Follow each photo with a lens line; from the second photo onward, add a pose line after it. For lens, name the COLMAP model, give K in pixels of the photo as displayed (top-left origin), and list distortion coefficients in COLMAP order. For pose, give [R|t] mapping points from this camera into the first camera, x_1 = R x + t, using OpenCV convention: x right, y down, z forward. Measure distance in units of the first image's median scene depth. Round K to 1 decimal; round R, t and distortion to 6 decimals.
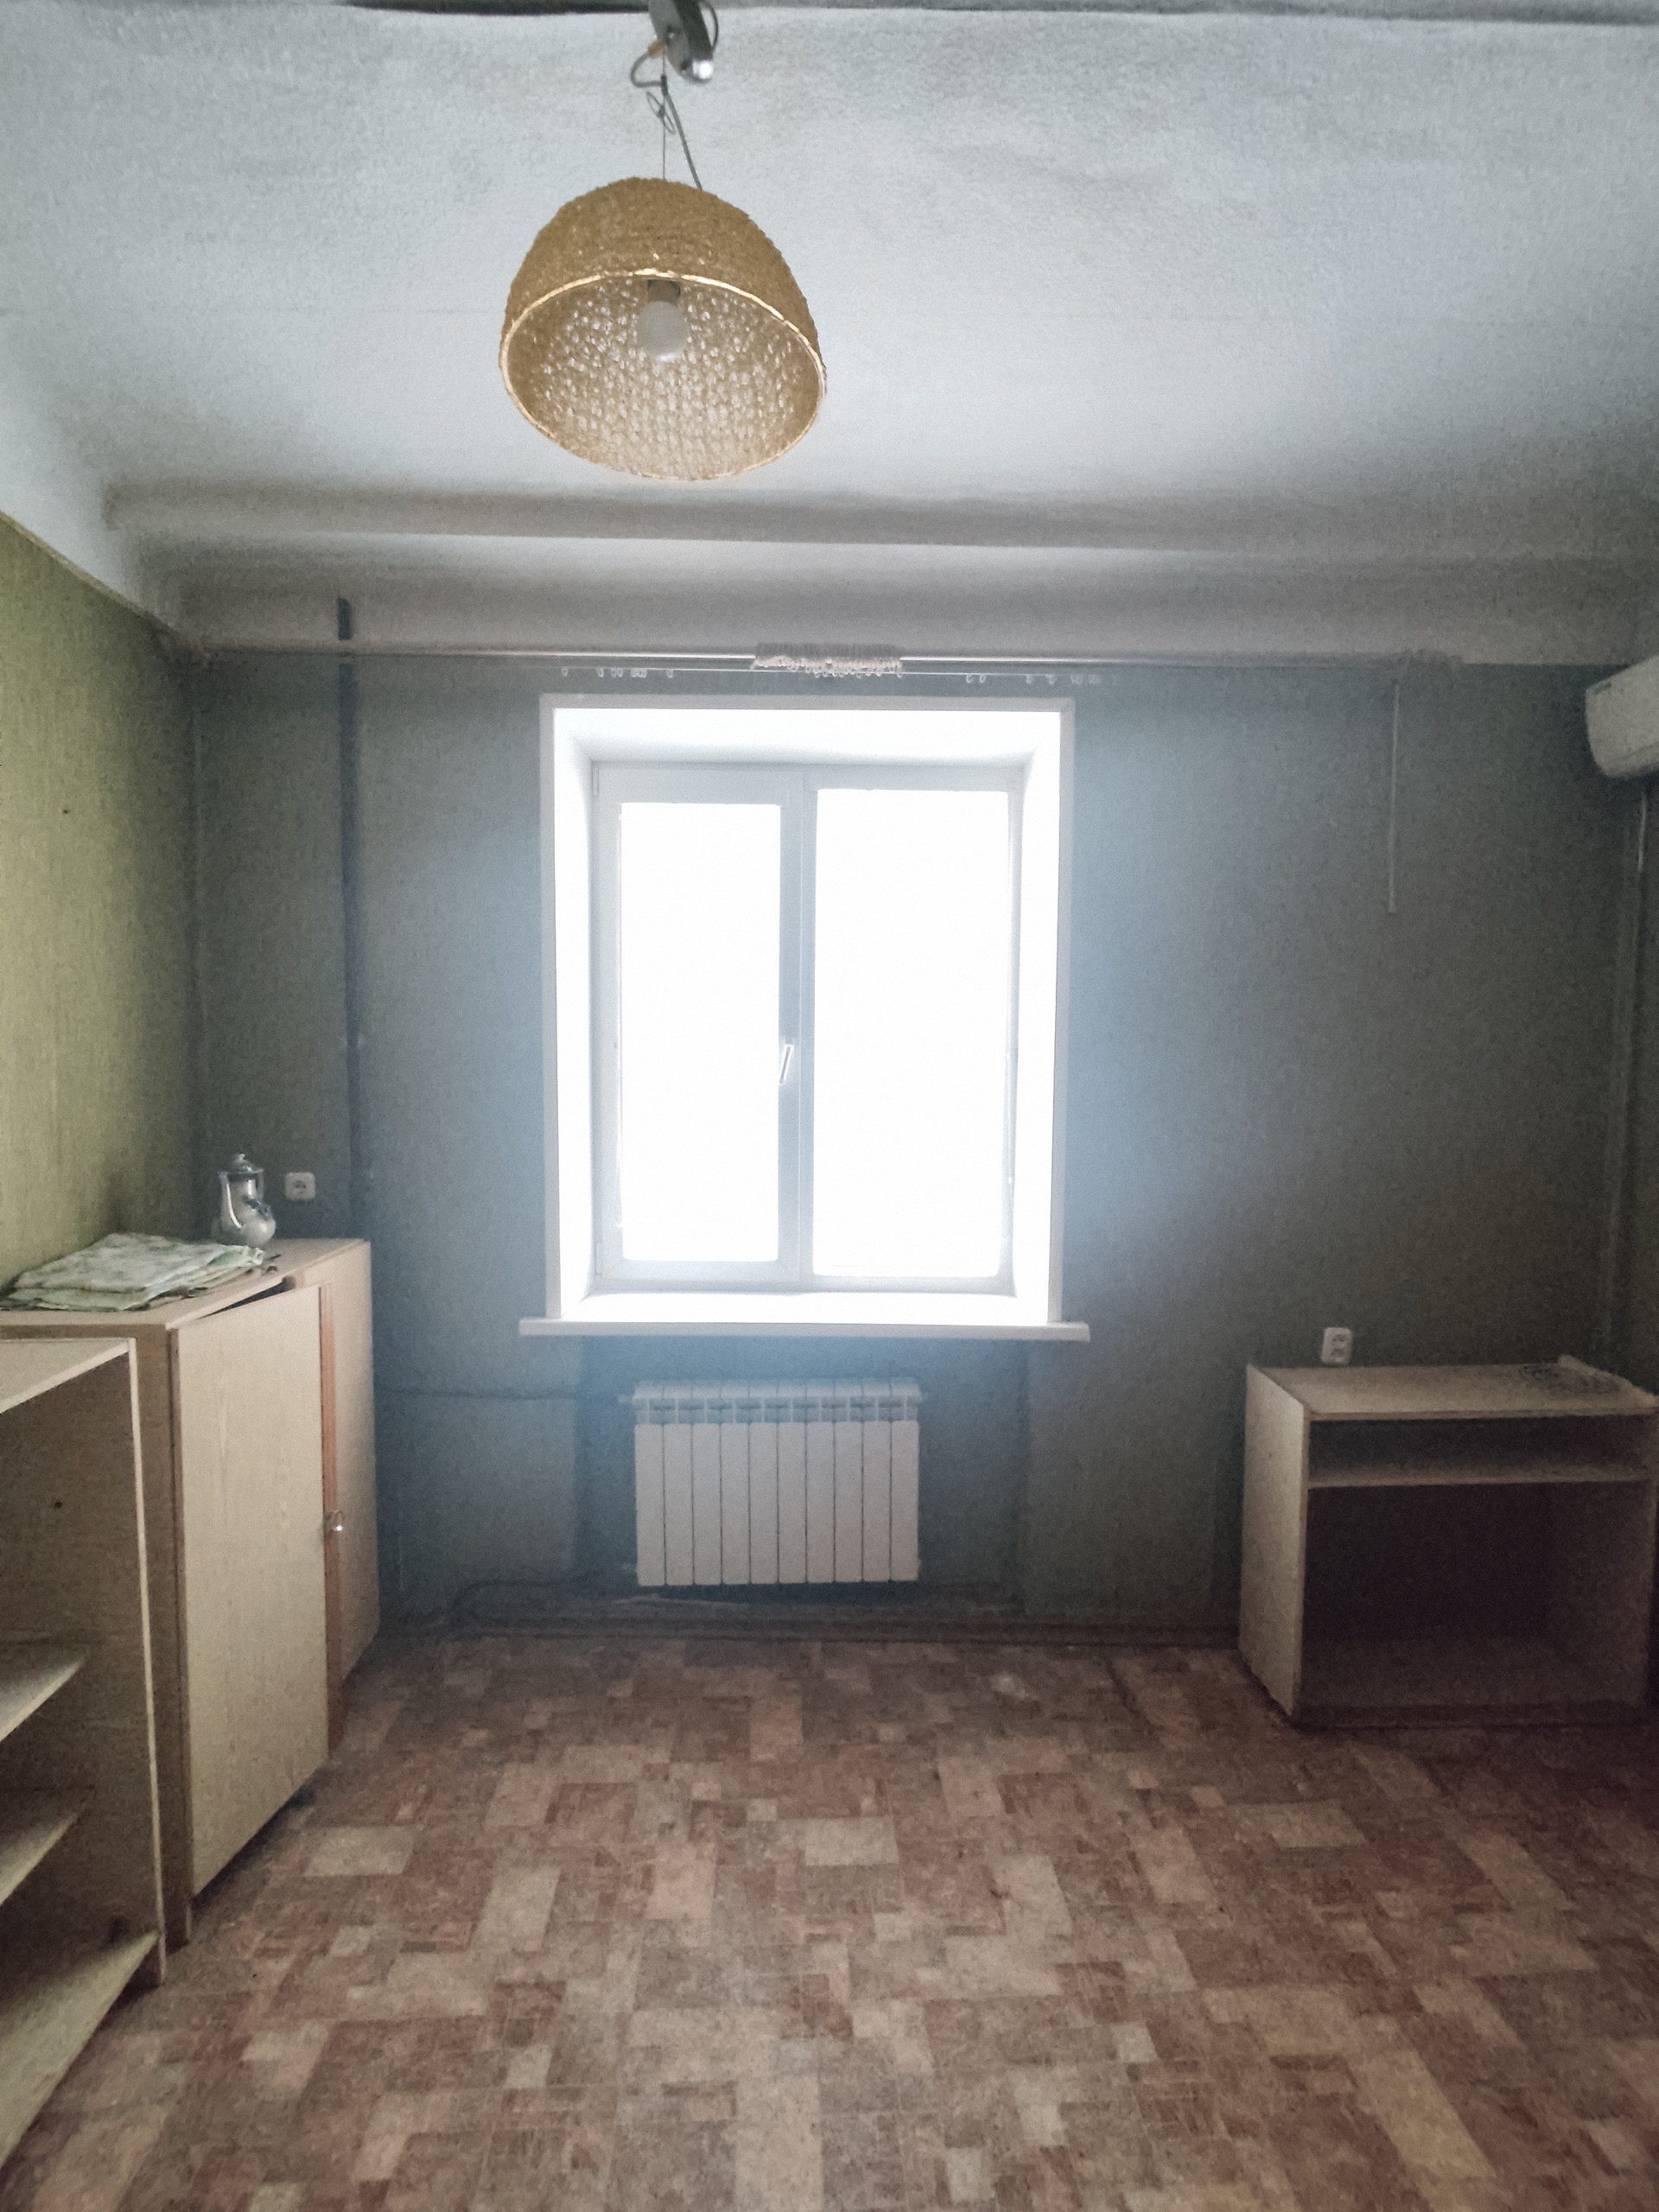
lens RADIAL K [[1014.0, 0, 831.4], [0, 1014.0, 1123.7], [0, 0, 1]] dist [-0.025003, 0.011883]
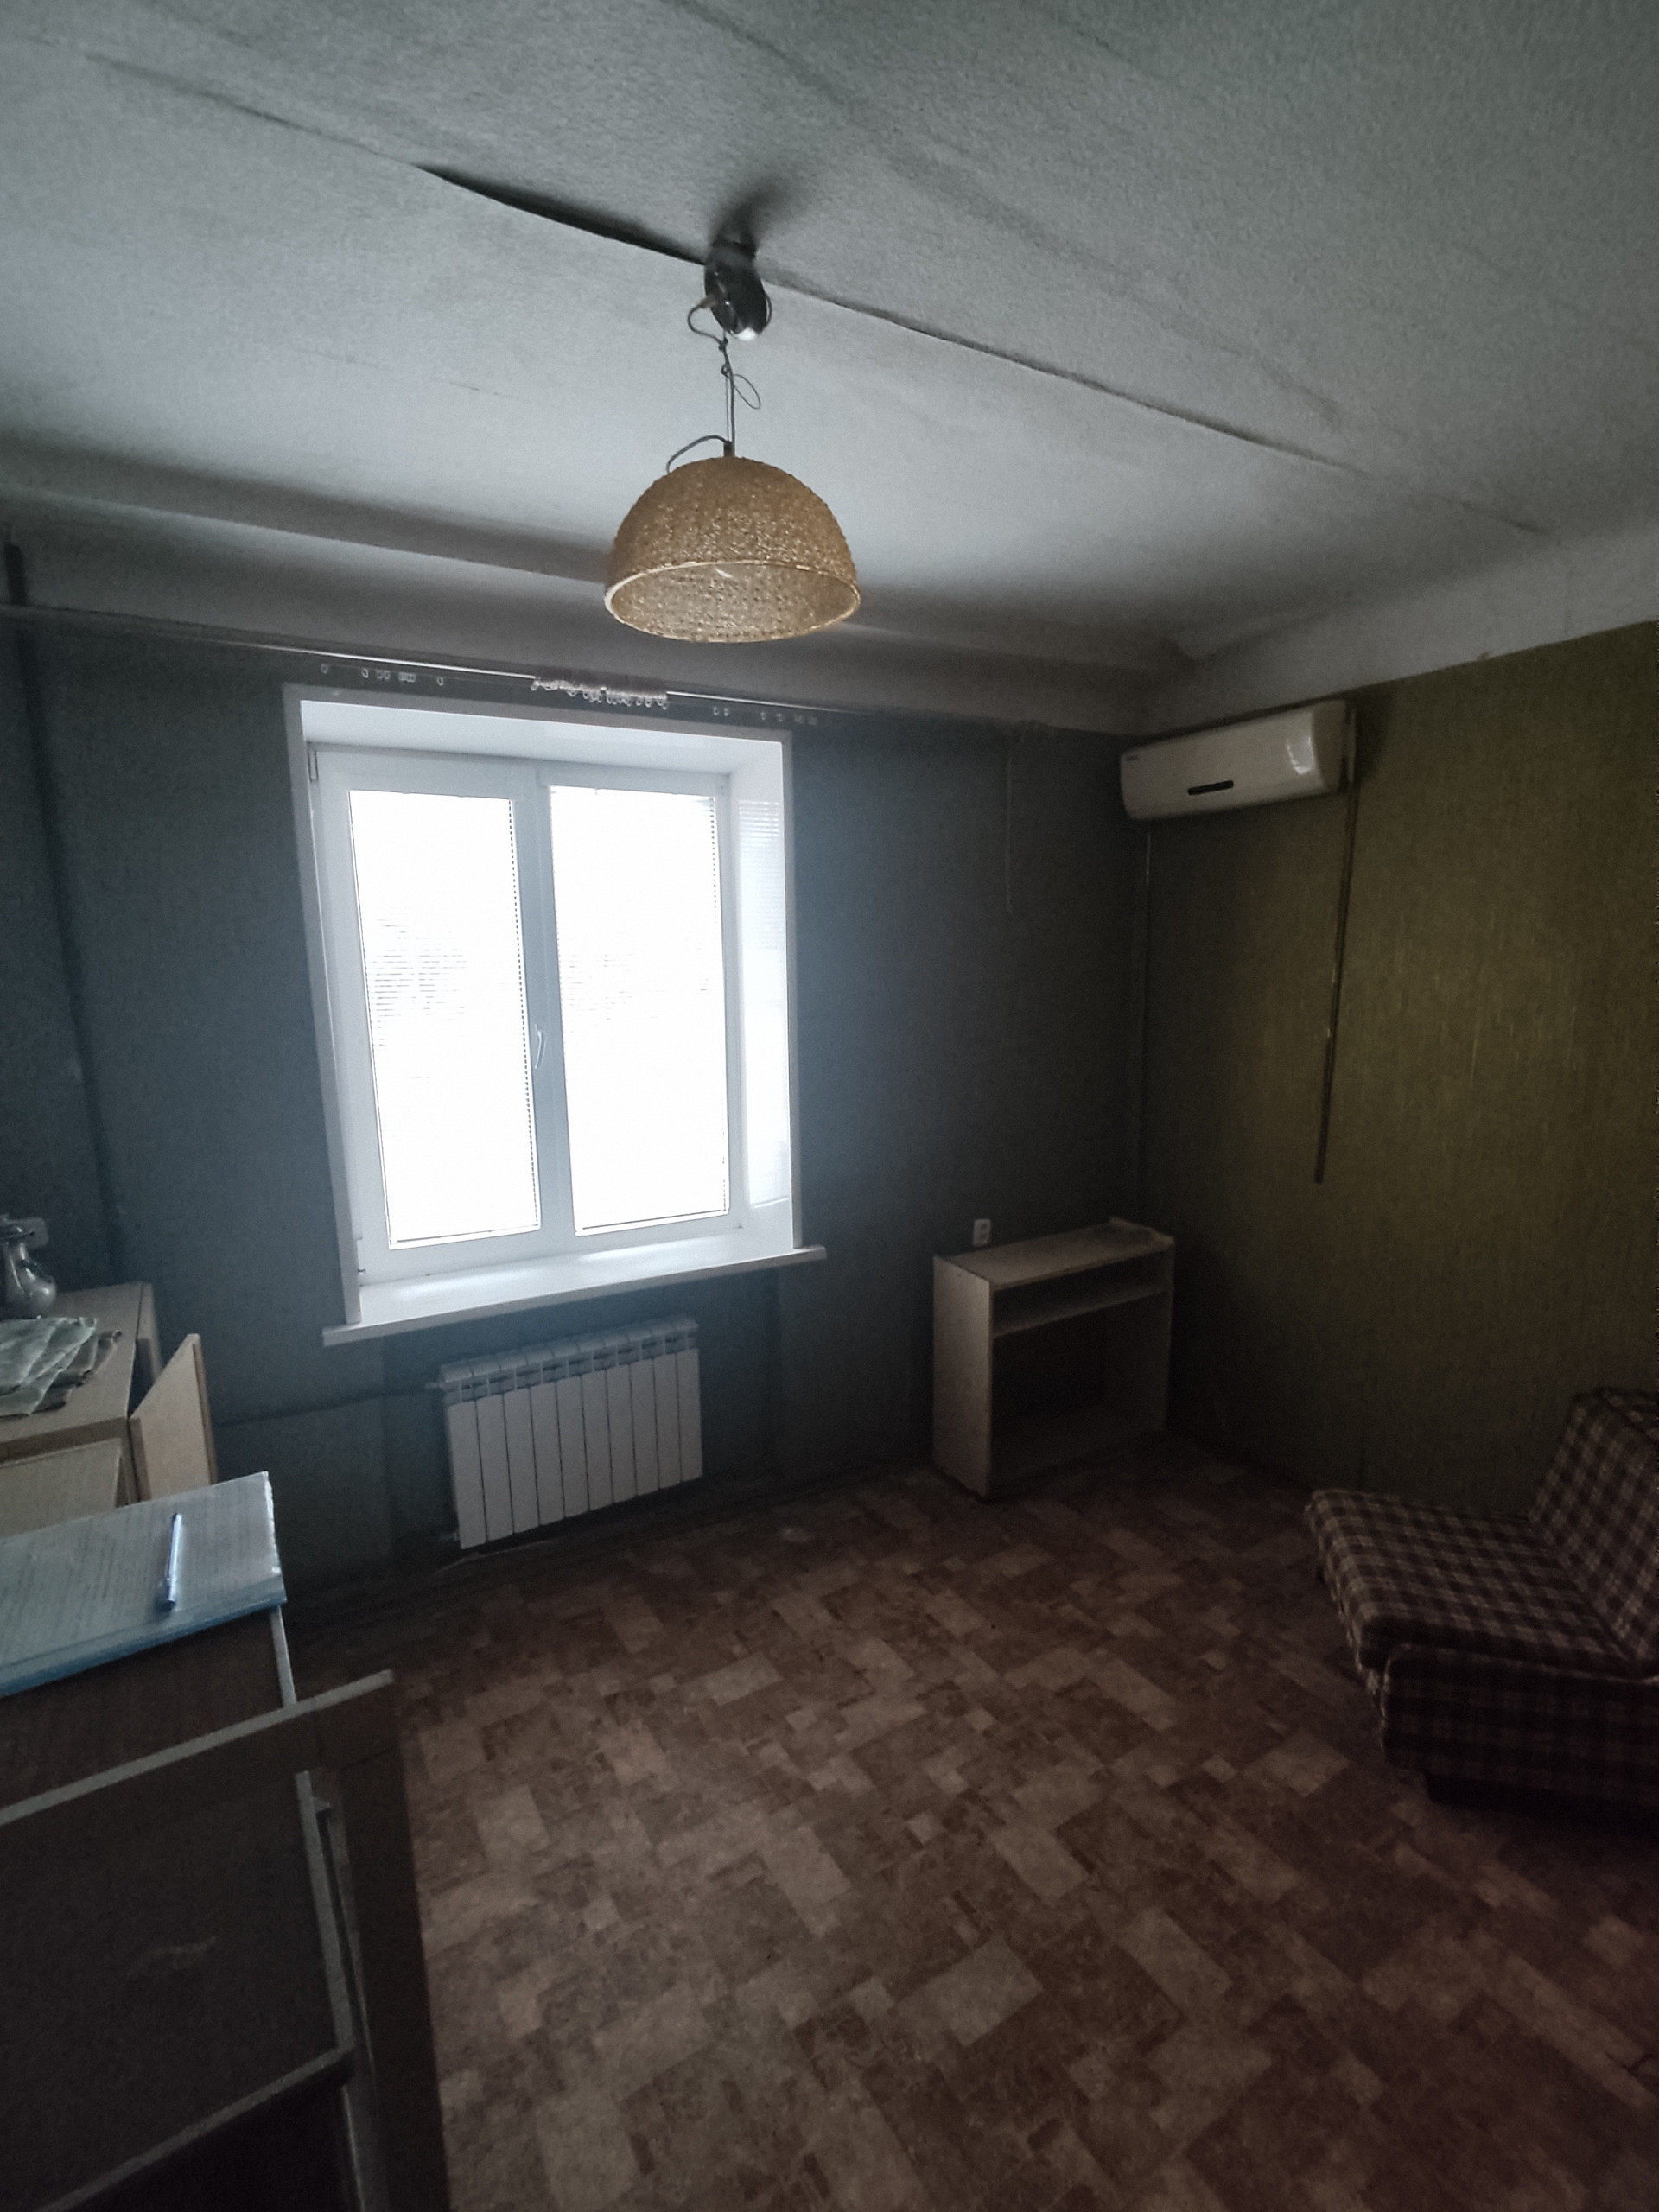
lens RADIAL K [[1014.0, 0, 831.4], [0, 1014.0, 1123.7], [0, 0, 1]] dist [-0.025003, 0.011883]
pose [[0.876969, -0.102157, 0.469563, -0.379009], [0.051877, 0.991558, 0.118834, -0.122557], [-0.477739, -0.079854, 0.874865, -0.111636]]
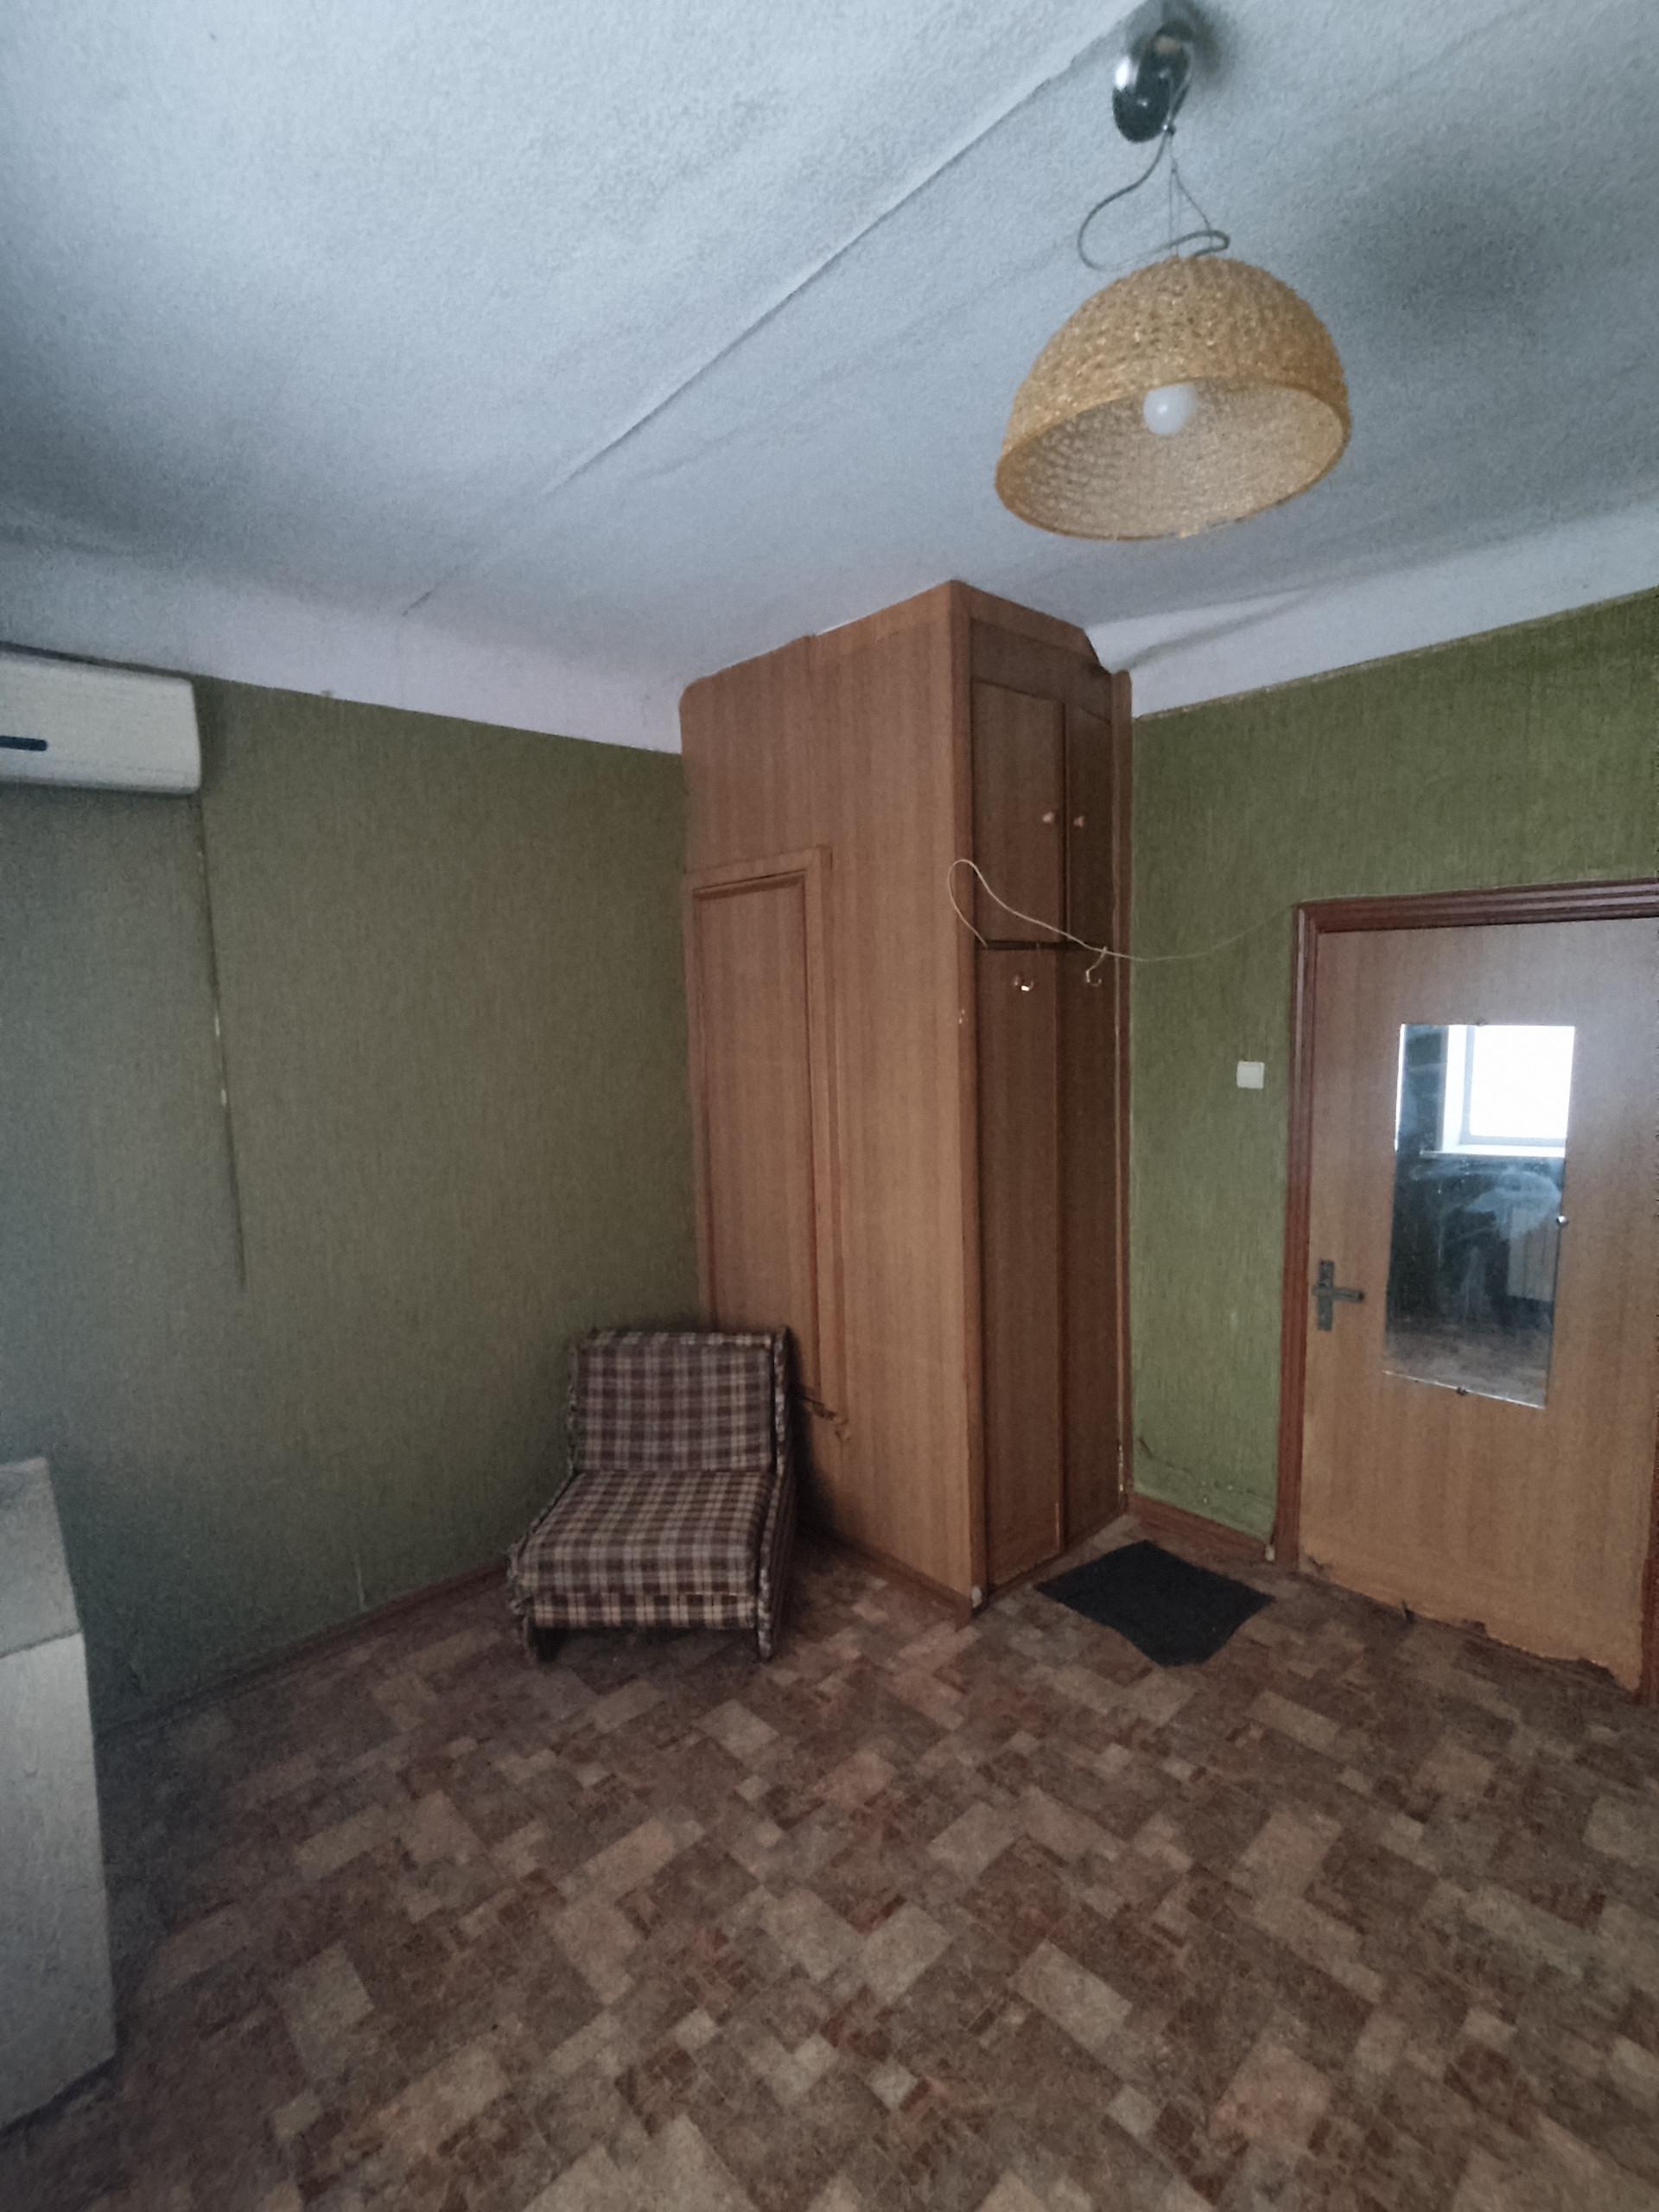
lens RADIAL K [[1027.7, 0, 835.9], [0, 1027.7, 1111.7], [0, 0, 1]] dist [0.016106, 0.000680]
pose [[-0.648896, -0.070784, 0.757577, -0.421019], [0.067220, 0.986437, 0.149745, -0.157246], [-0.757902, 0.148093, -0.635337, 1.062613]]
